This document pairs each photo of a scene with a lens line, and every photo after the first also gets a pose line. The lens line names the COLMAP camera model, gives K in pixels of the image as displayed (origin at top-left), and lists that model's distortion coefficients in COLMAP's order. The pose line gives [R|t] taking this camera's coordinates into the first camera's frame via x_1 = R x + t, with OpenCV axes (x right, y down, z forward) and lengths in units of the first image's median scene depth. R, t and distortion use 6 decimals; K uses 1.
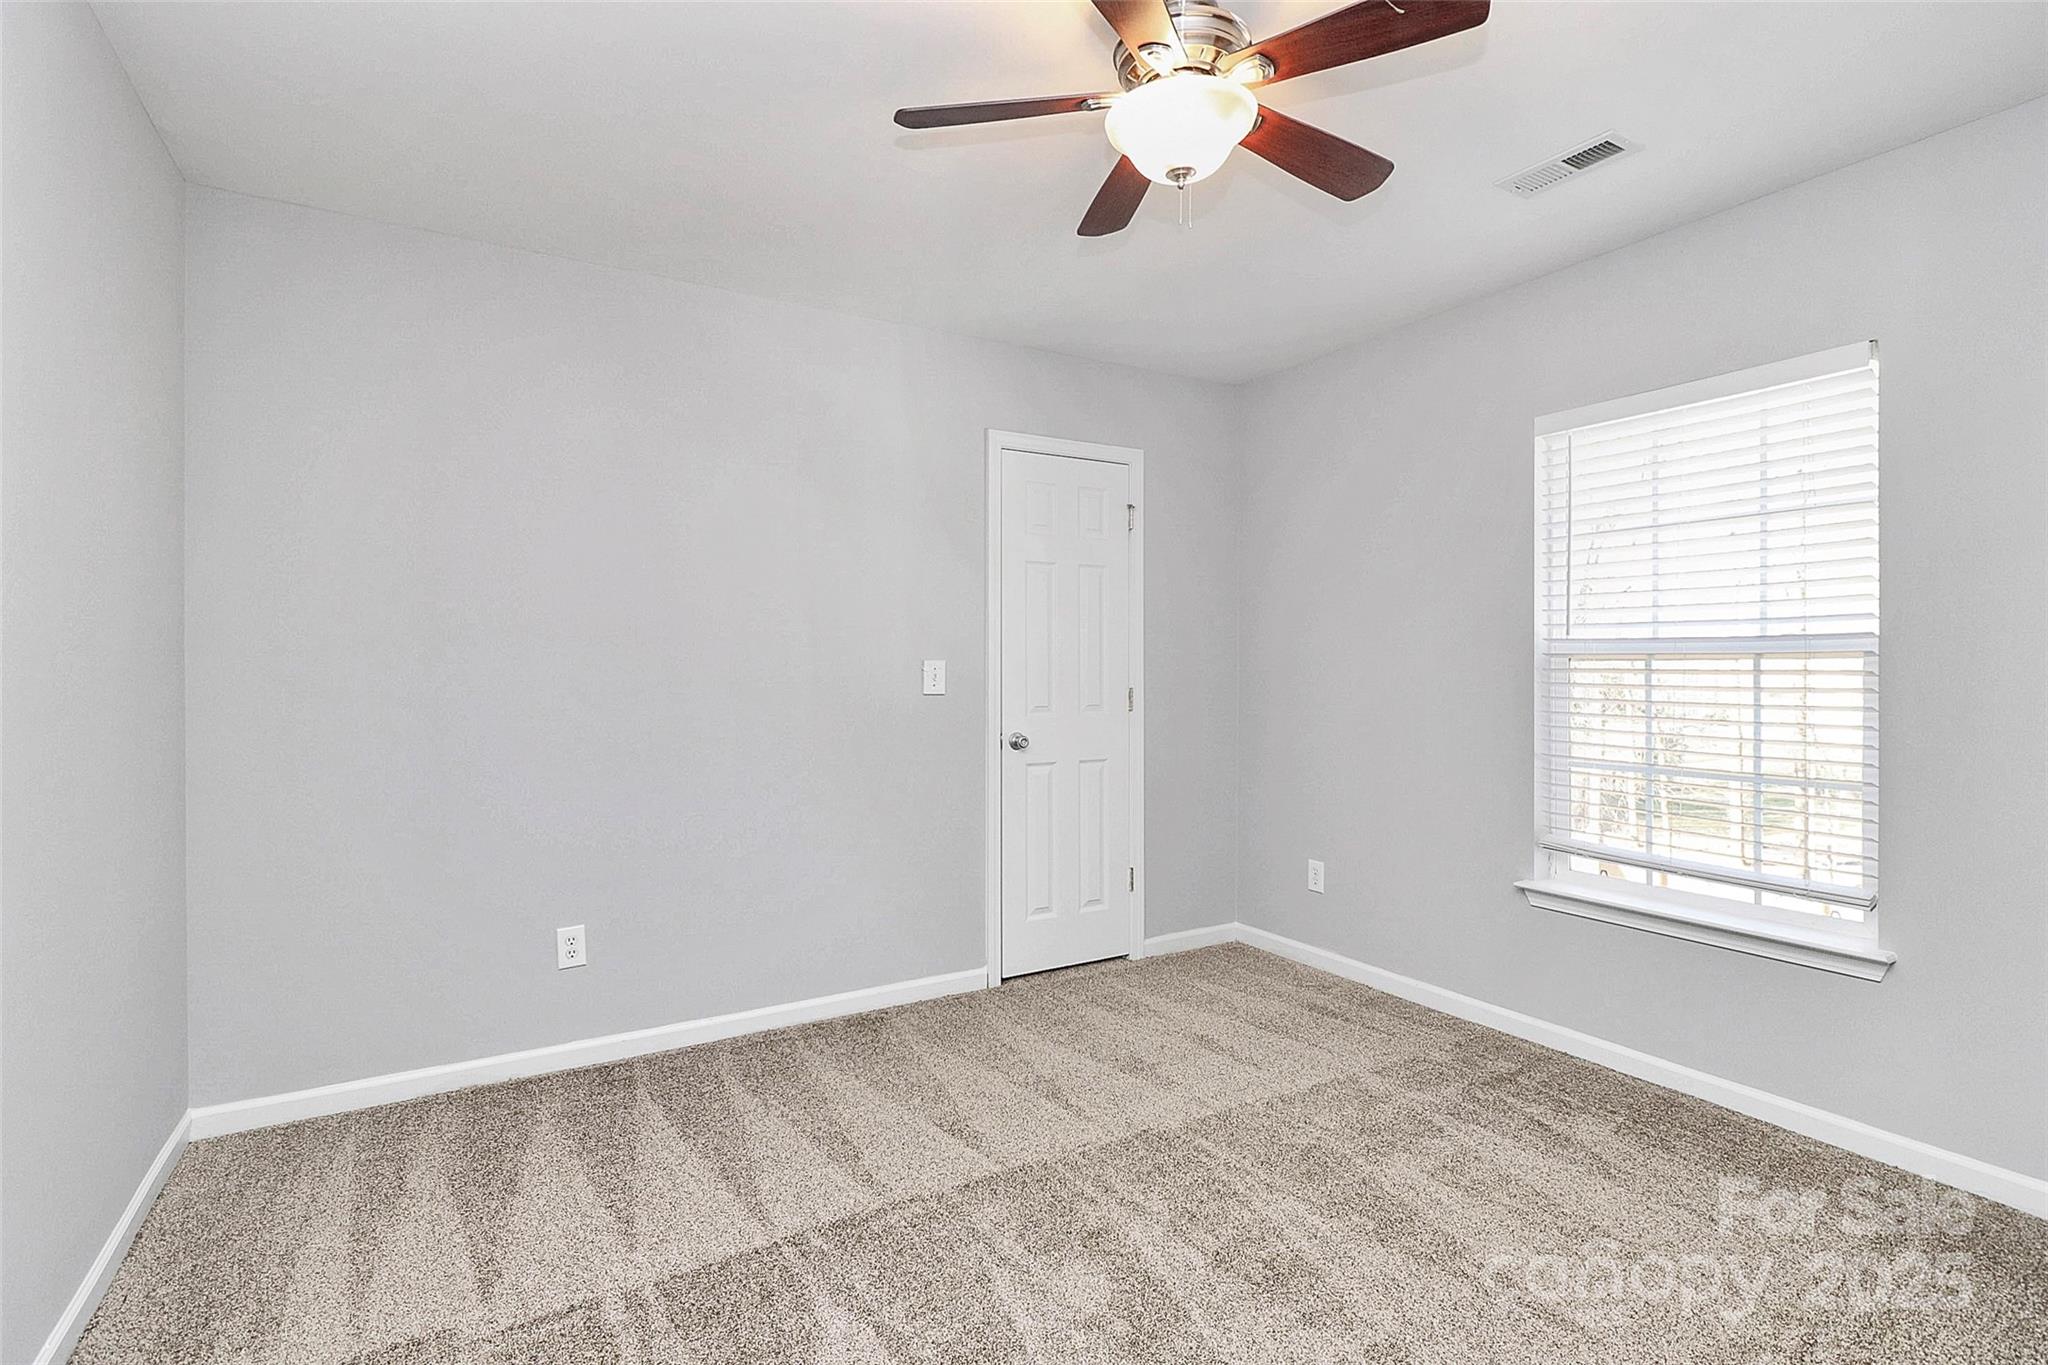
lens RADIAL K [[987.2, 0, 1012.2], [0, 987.2, 678.8], [0, 0, 1]] dist [-0.000427, -0.010548]
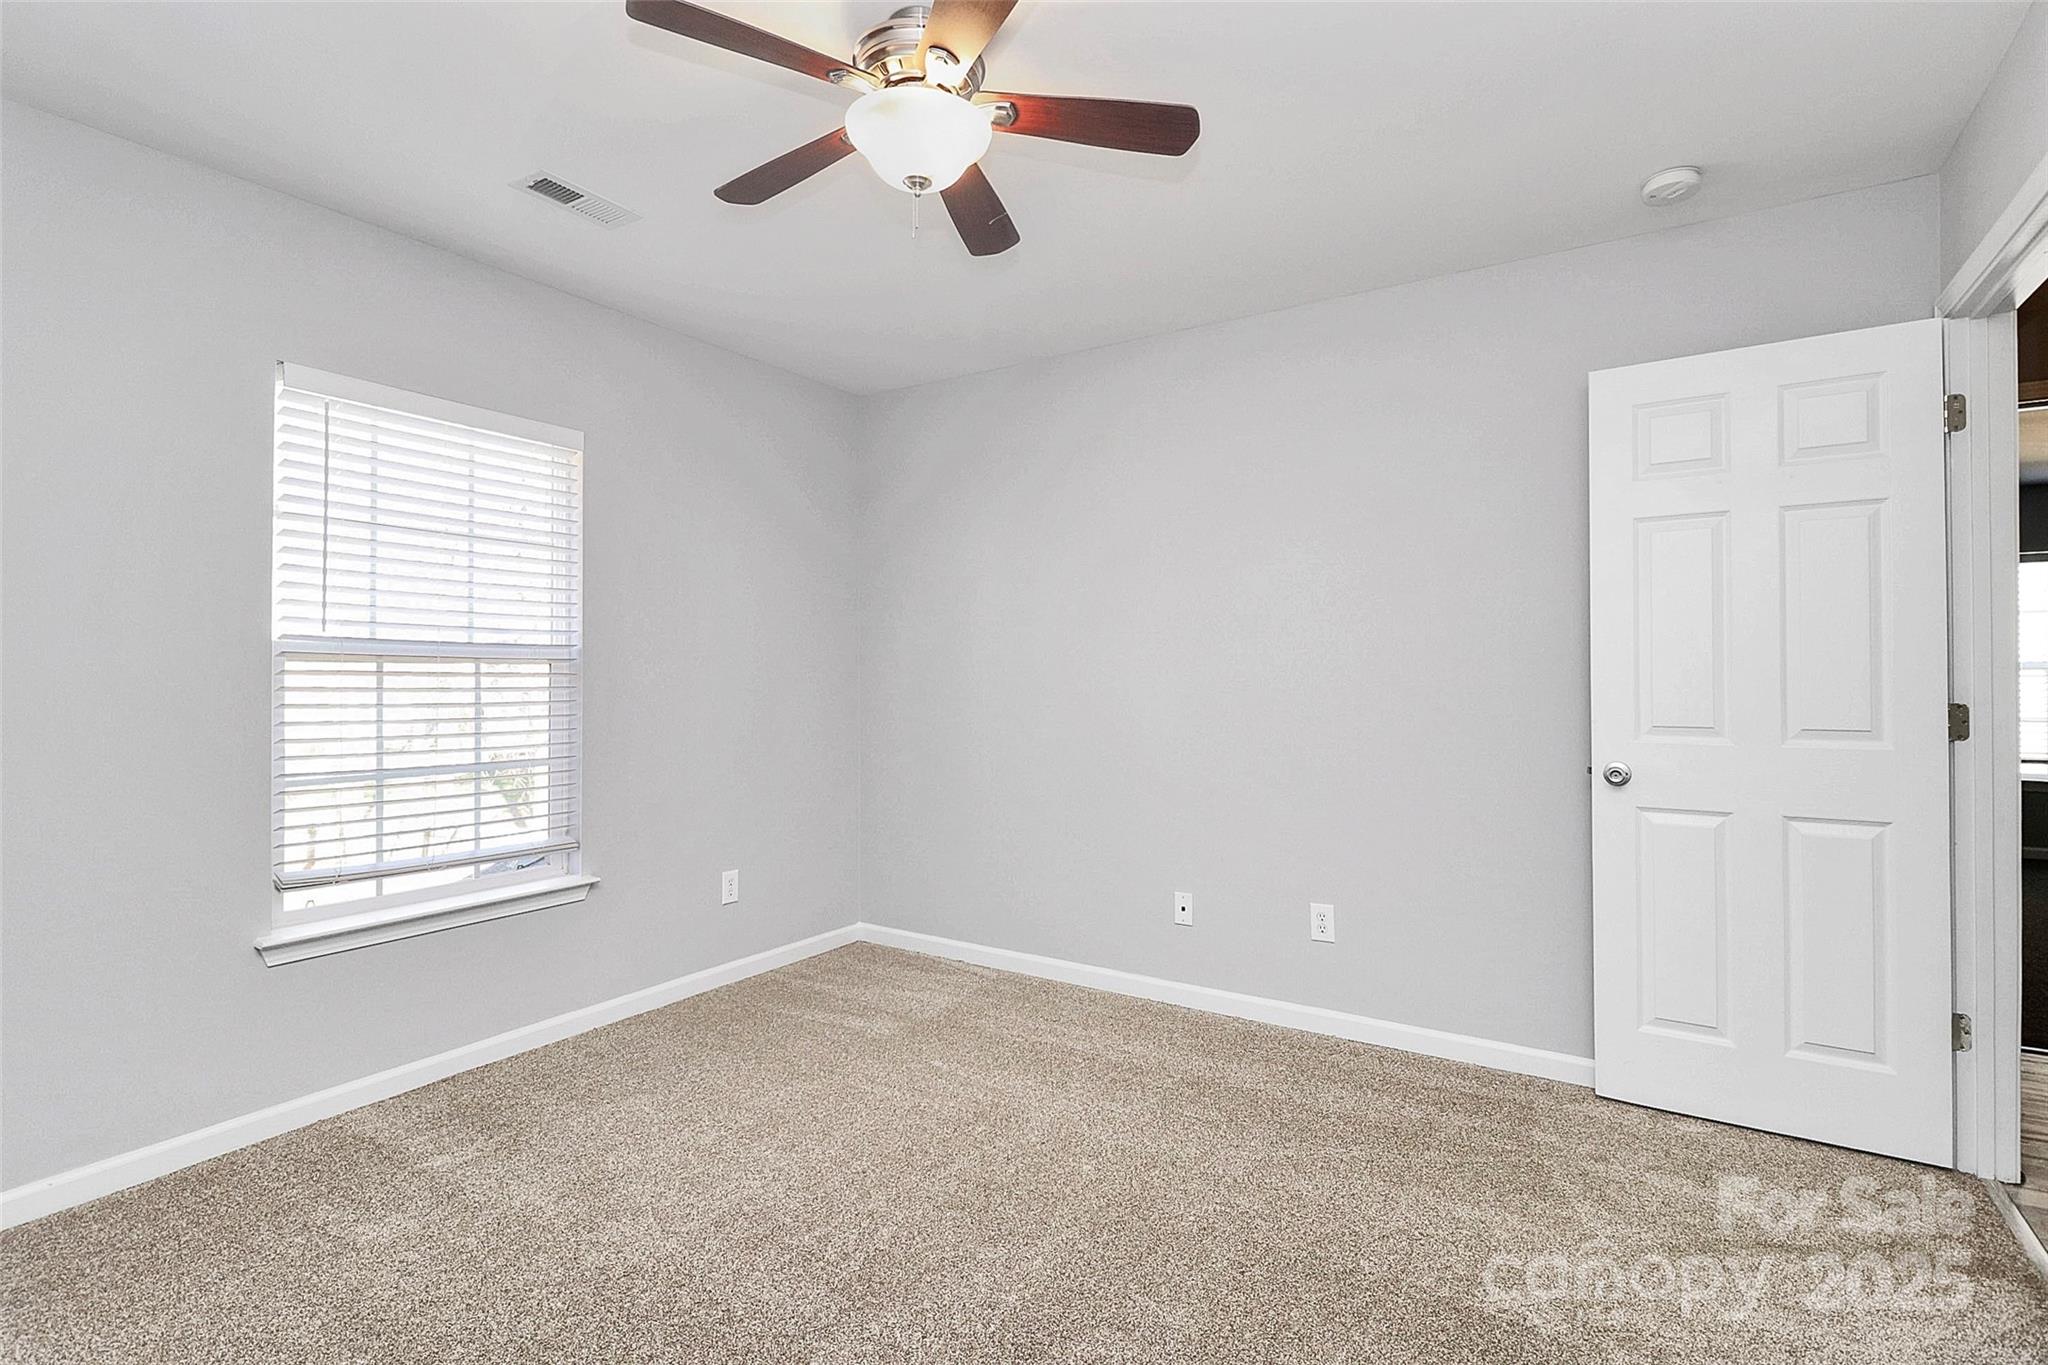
lens RADIAL K [[987.2, 0, 1012.2], [0, 987.2, 678.8], [0, 0, 1]] dist [-0.000427, -0.010548]
pose [[-0.479612, -0.007478, 0.877449, -0.511234], [0.000965, 0.999959, 0.009050, -0.010887], [-0.877480, 0.005187, -0.479585, 0.937020]]
